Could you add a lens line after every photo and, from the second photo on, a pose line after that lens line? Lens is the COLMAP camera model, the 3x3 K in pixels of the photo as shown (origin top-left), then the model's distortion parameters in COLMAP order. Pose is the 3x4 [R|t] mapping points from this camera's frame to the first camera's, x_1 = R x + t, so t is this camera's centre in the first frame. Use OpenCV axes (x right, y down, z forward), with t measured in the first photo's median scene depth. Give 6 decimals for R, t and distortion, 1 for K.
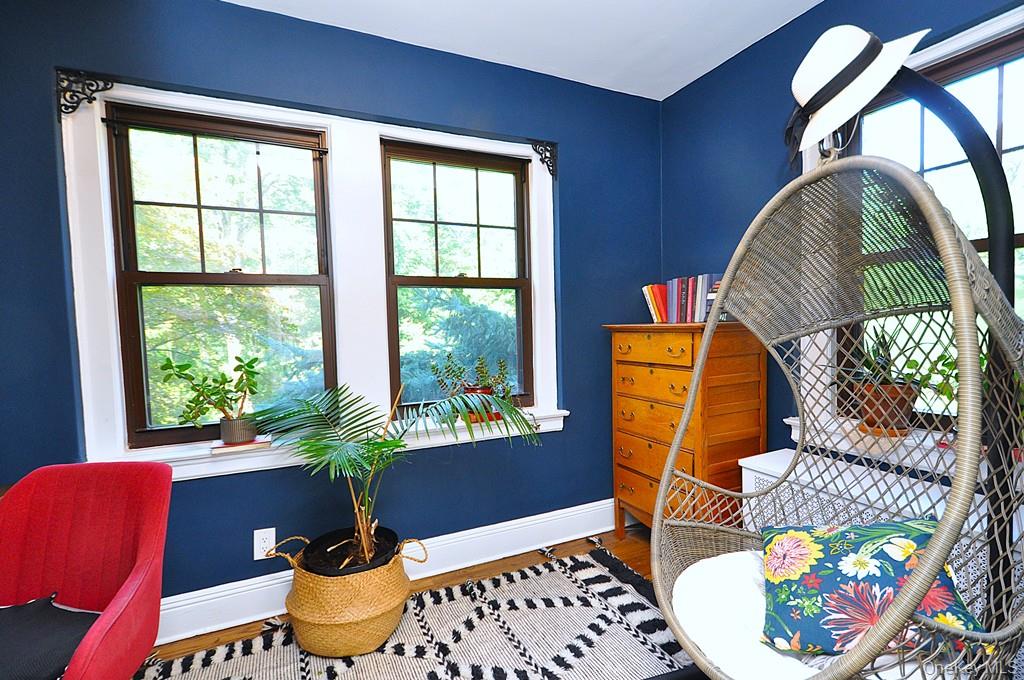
lens RADIAL K [[475.8, 0, 513.6], [0, 475.8, 350.1], [0, 0, 1]] dist [0.002686, 0.000488]
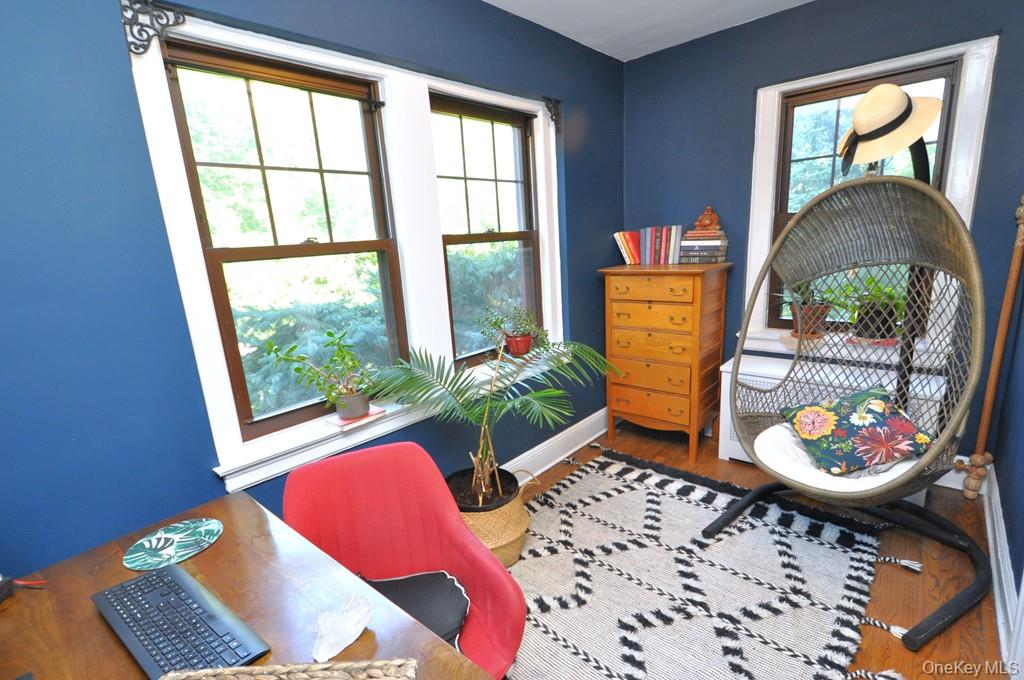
lens RADIAL K [[483.3, 0, 507.3], [0, 483.3, 355.3], [0, 0, 1]] dist [0.002585, -0.000162]
pose [[0.921606, -0.124076, 0.367759, -0.608152], [0.059638, 0.981543, 0.181704, -0.095209], [-0.383516, -0.145527, 0.911996, -0.038820]]
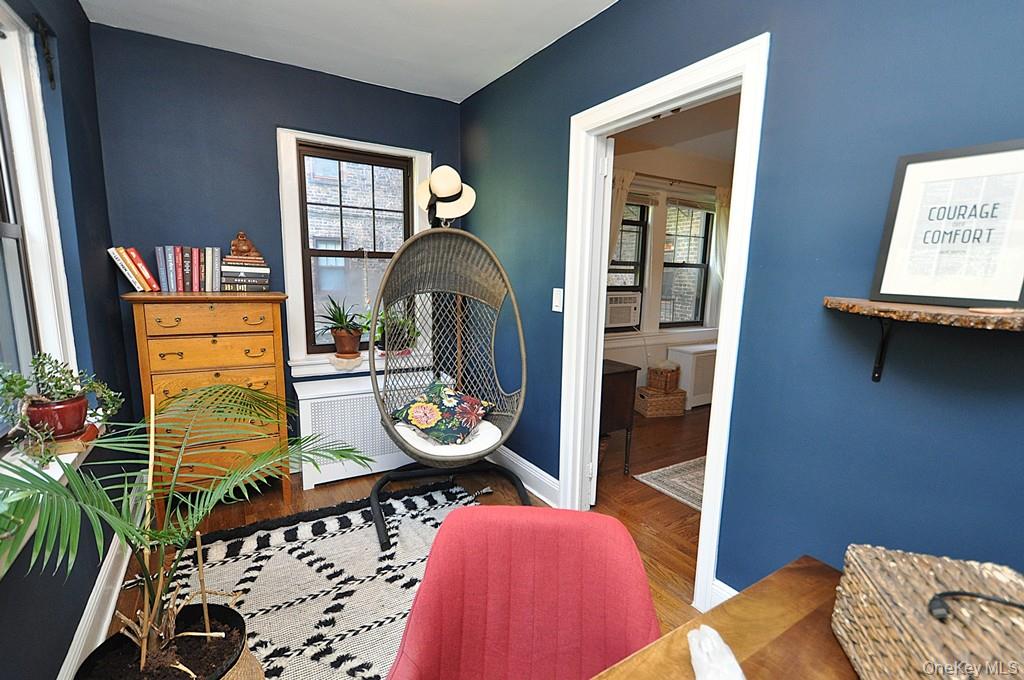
lens RADIAL K [[461.3, 0, 511.3], [0, 461.3, 353.8], [0, 0, 1]] dist [-0.002125, -0.000310]
pose [[-0.112119, -0.143476, 0.983282, -0.862929], [0.030833, 0.988543, 0.147759, -0.063198], [-0.993216, 0.046885, -0.106410, 0.530211]]
